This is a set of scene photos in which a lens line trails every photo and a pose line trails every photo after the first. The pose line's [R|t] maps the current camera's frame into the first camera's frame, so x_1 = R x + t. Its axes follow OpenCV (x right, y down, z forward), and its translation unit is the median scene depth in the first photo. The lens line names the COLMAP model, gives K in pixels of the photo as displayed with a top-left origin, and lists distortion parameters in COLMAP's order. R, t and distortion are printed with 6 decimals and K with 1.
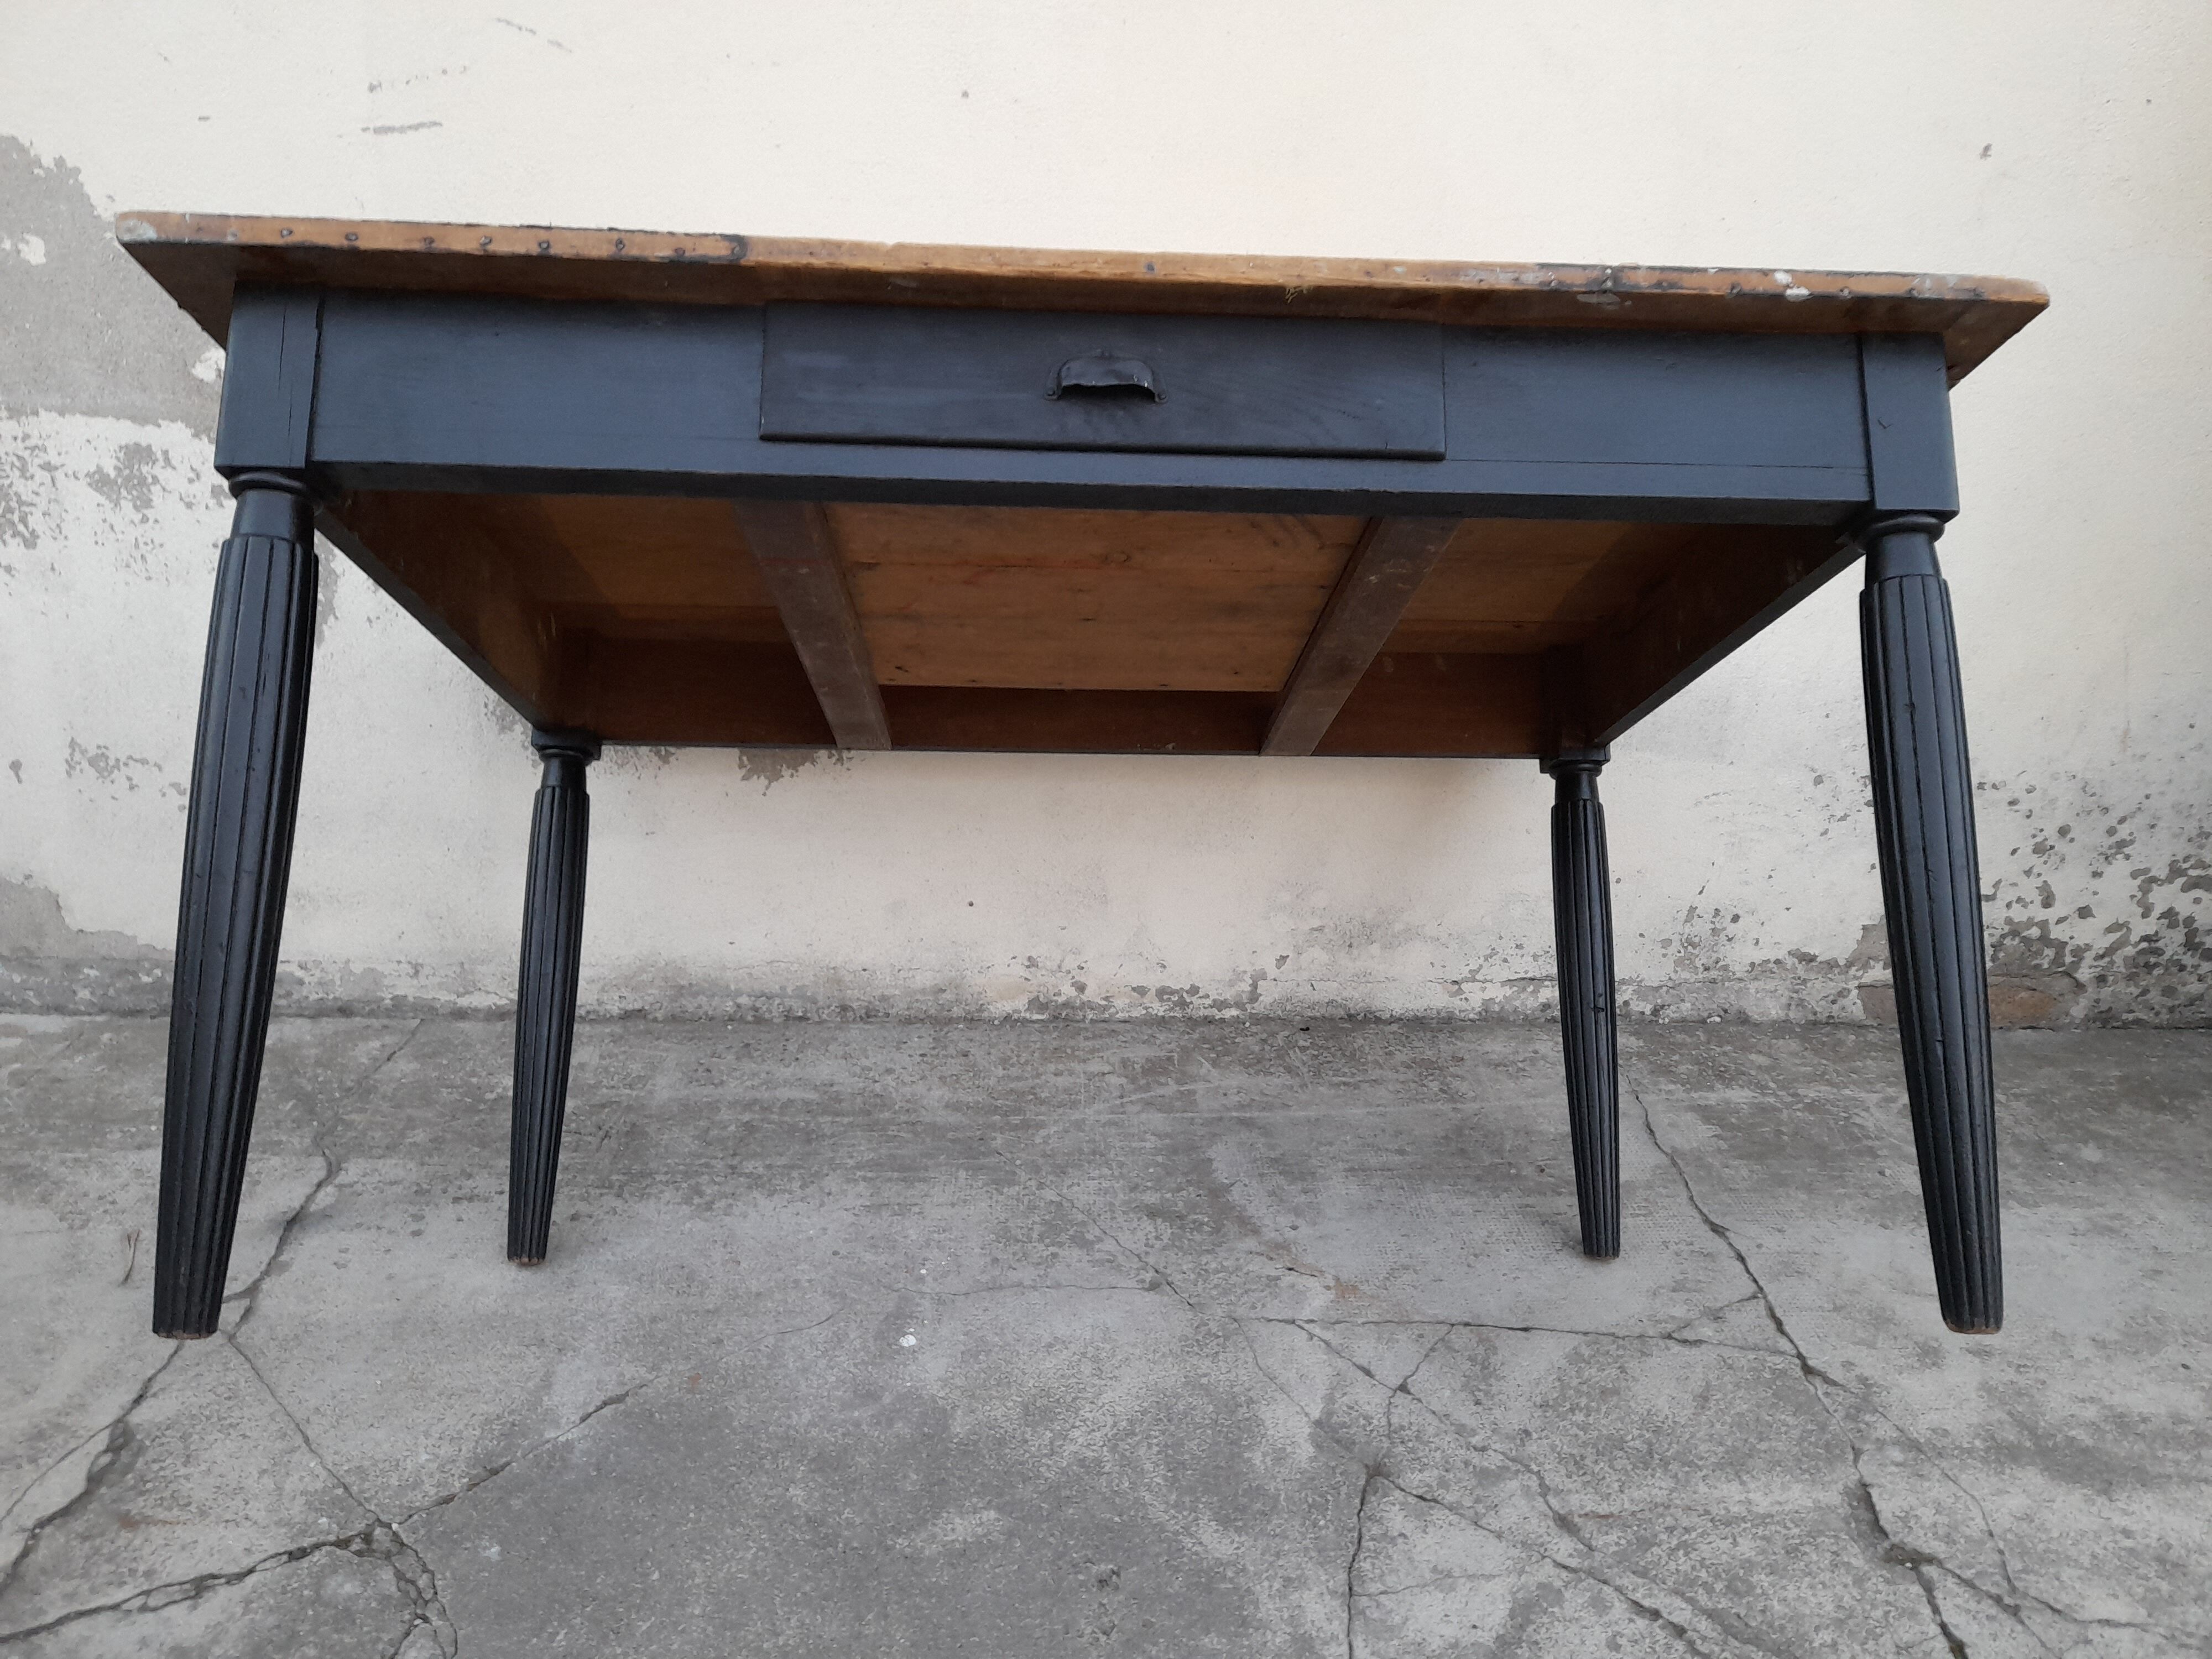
lens RADIAL K [[1622.6, 0, 1121.7], [0, 1622.6, 857.9], [0, 0, 1]] dist [0.046987, -0.042368]
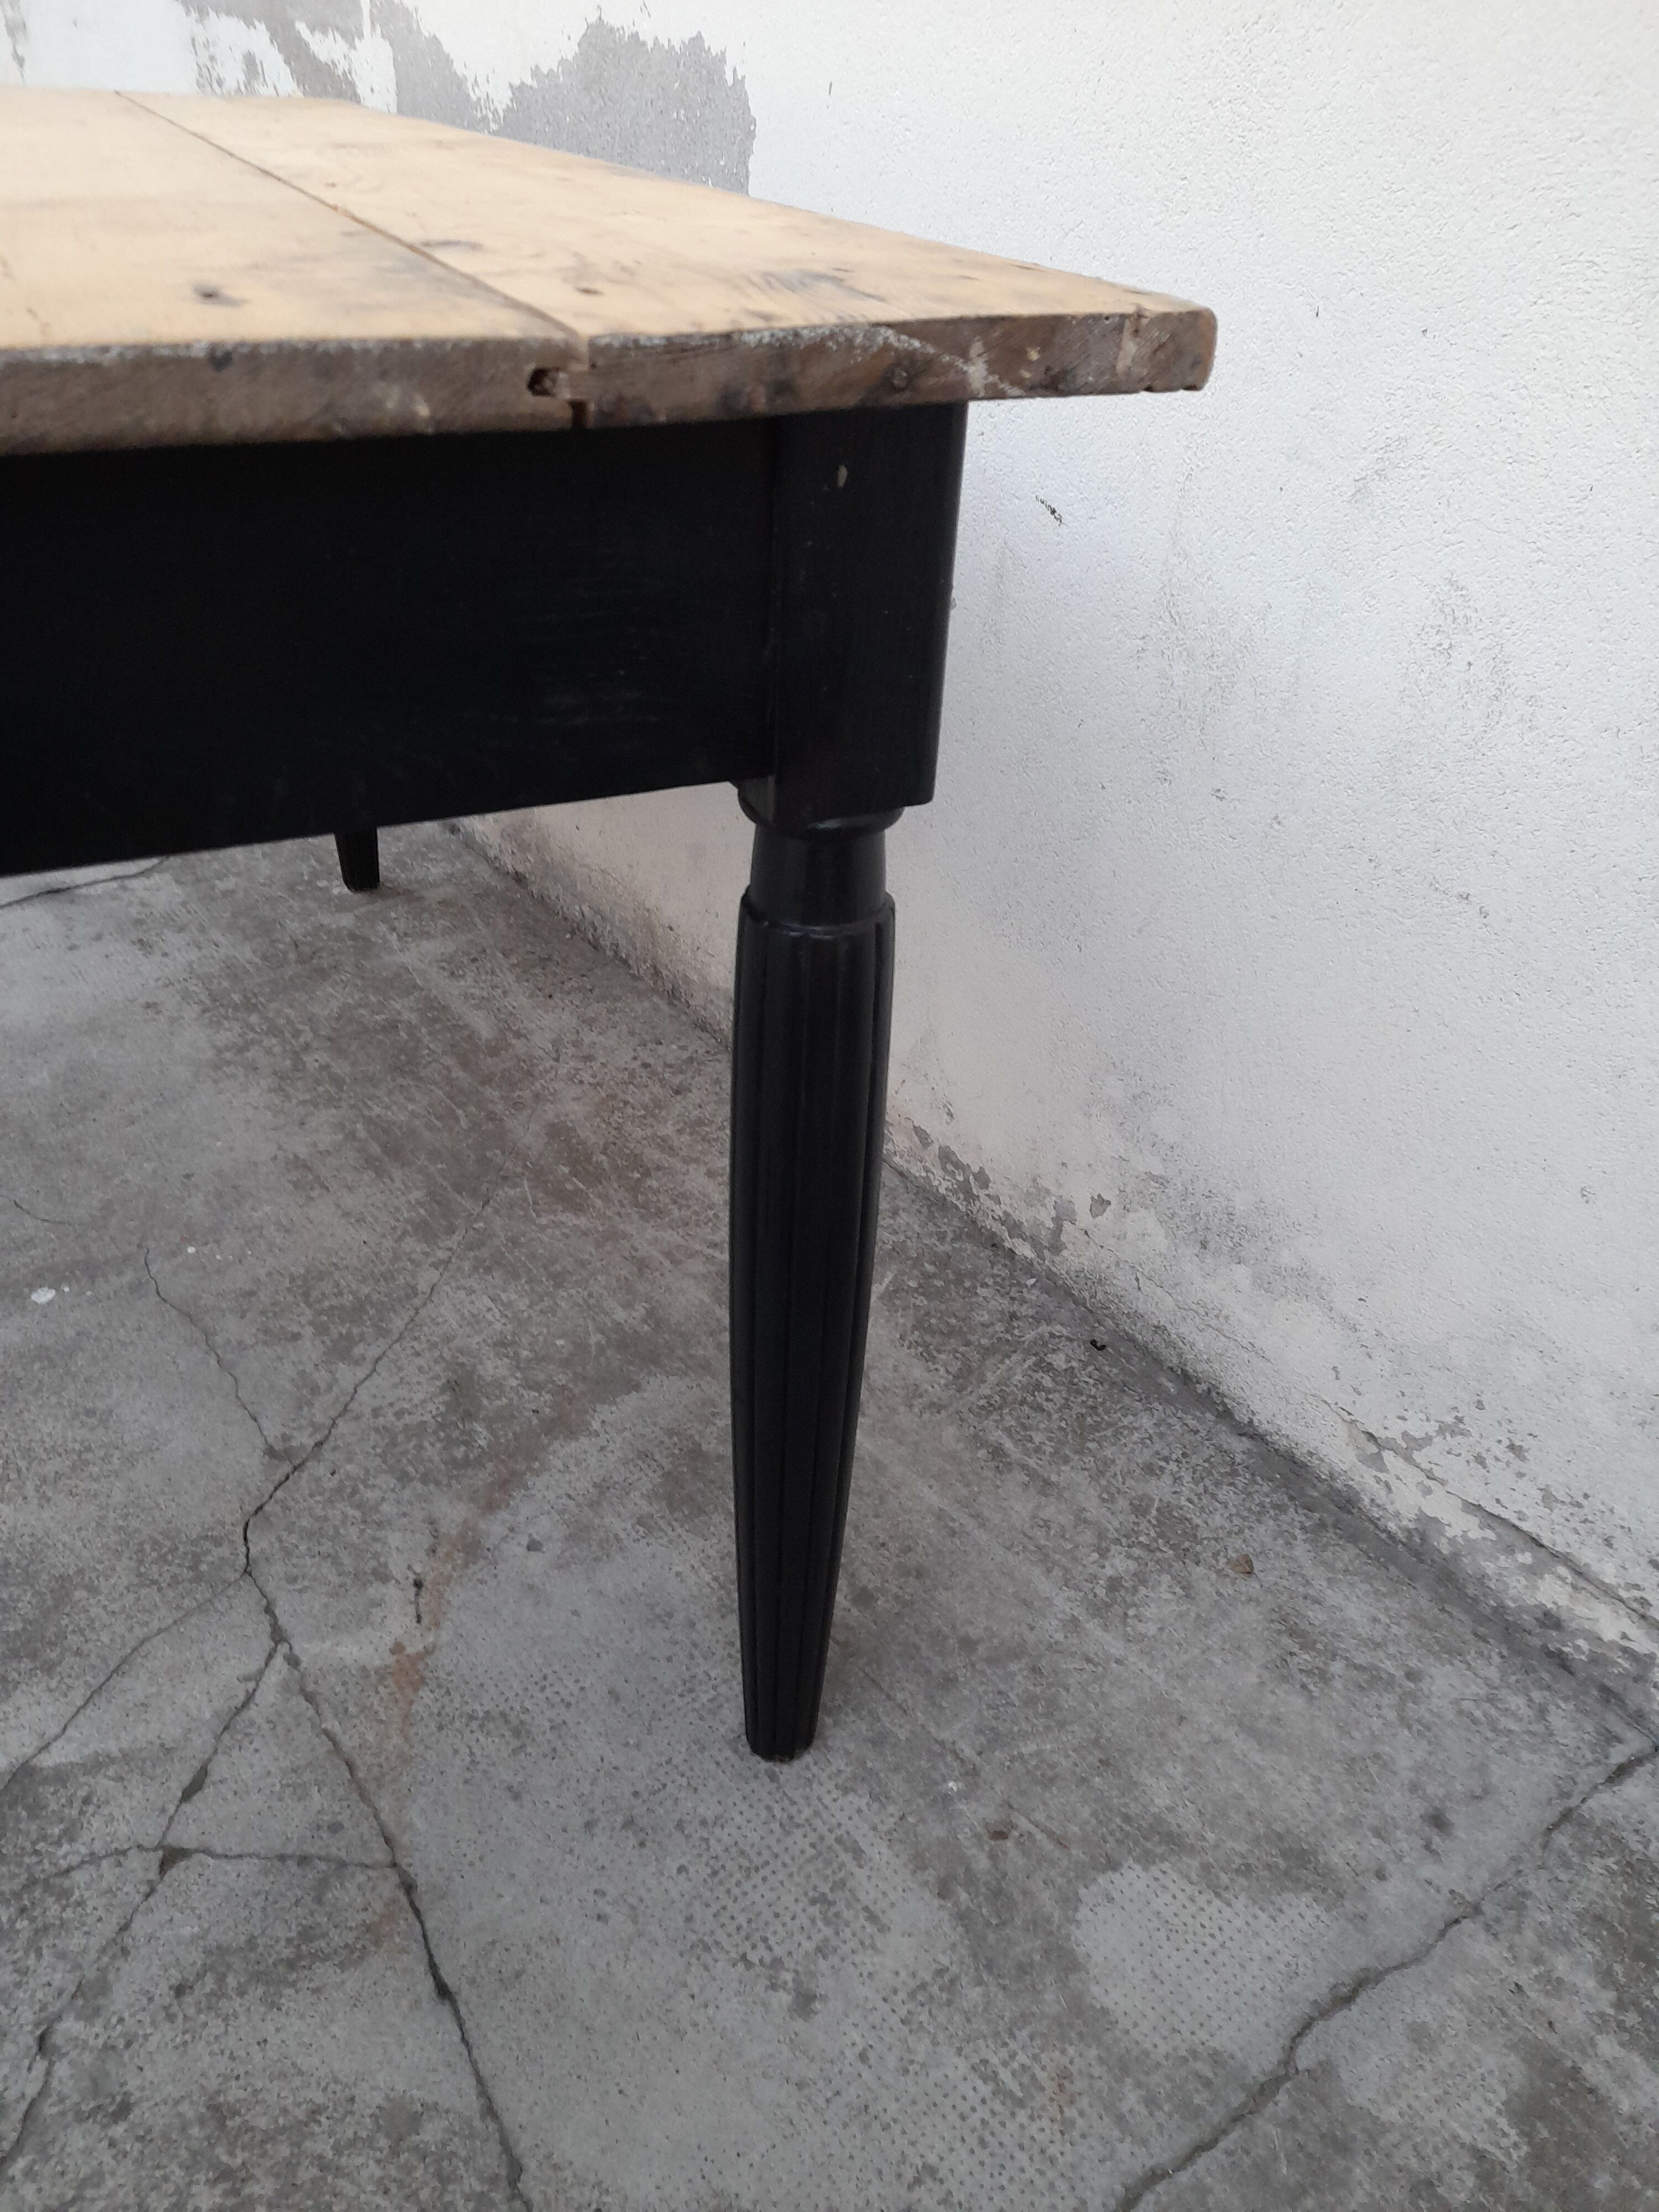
lens RADIAL K [[1622.6, 0, 799.7], [0, 1622.6, 1119.8], [0, 0, 1]] dist [0.046987, -0.042368]
pose [[0.548686, 0.440642, -0.710477, 0.534121], [-0.354836, 0.892225, 0.279331, -0.096065], [0.756991, 0.098838, 0.645907, 0.772196]]
